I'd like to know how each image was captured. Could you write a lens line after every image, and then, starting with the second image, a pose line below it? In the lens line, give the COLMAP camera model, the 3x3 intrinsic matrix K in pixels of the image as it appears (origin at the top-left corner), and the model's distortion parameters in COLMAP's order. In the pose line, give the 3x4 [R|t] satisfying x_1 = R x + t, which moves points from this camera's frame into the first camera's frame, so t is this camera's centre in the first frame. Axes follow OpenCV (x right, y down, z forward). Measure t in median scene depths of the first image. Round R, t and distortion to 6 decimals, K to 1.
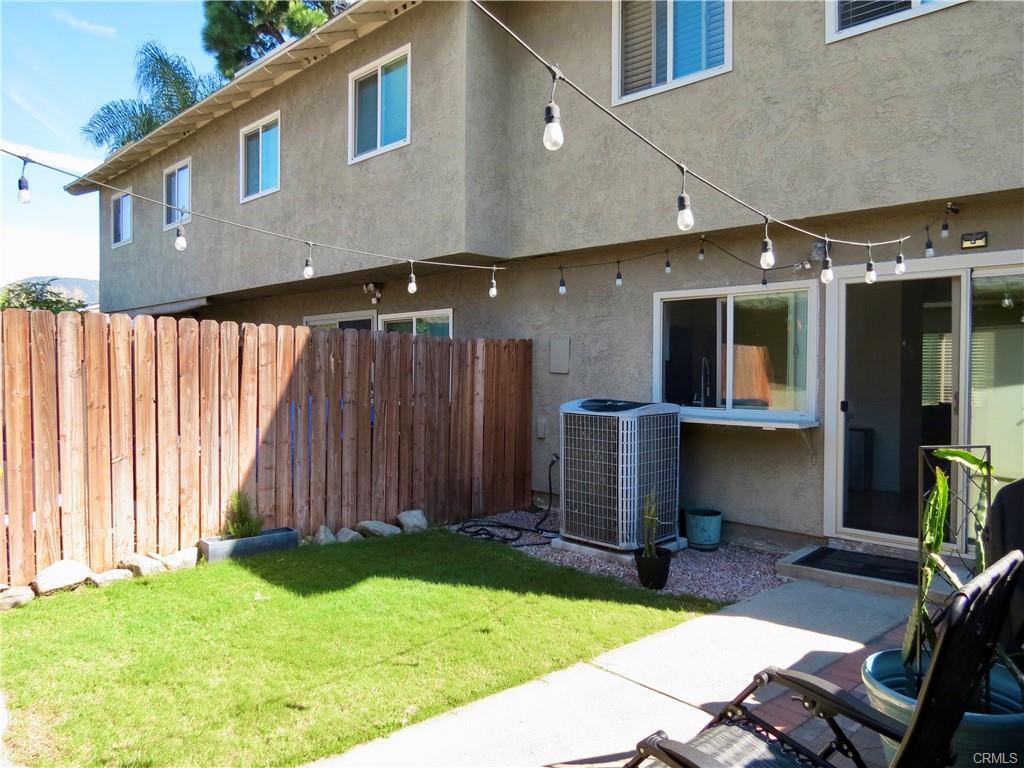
lens RADIAL K [[714.4, 0, 494.7], [0, 714.4, 388.2], [0, 0, 1]] dist [-0.008569, -0.038240]
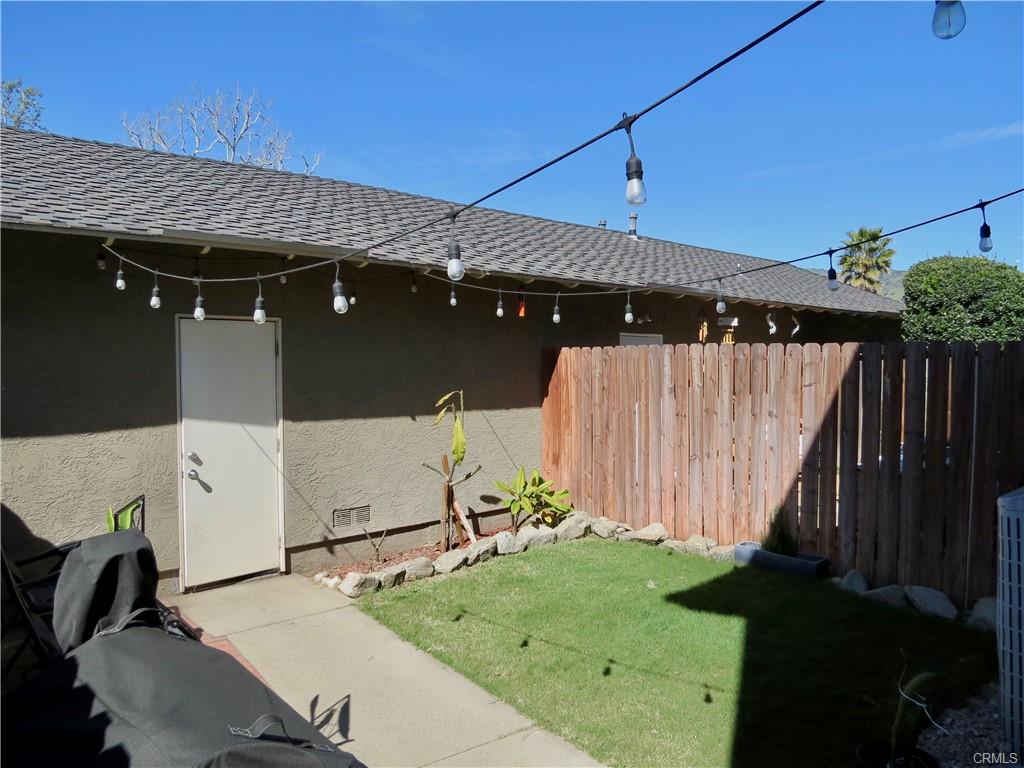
lens RADIAL K [[714.4, 0, 494.7], [0, 714.4, 388.2], [0, 0, 1]] dist [-0.008569, -0.038240]
pose [[-0.105203, 0.035730, -0.993809, 0.794203], [-0.003187, 0.999337, 0.036266, -0.072103], [0.994446, 0.006983, -0.105019, 0.785612]]
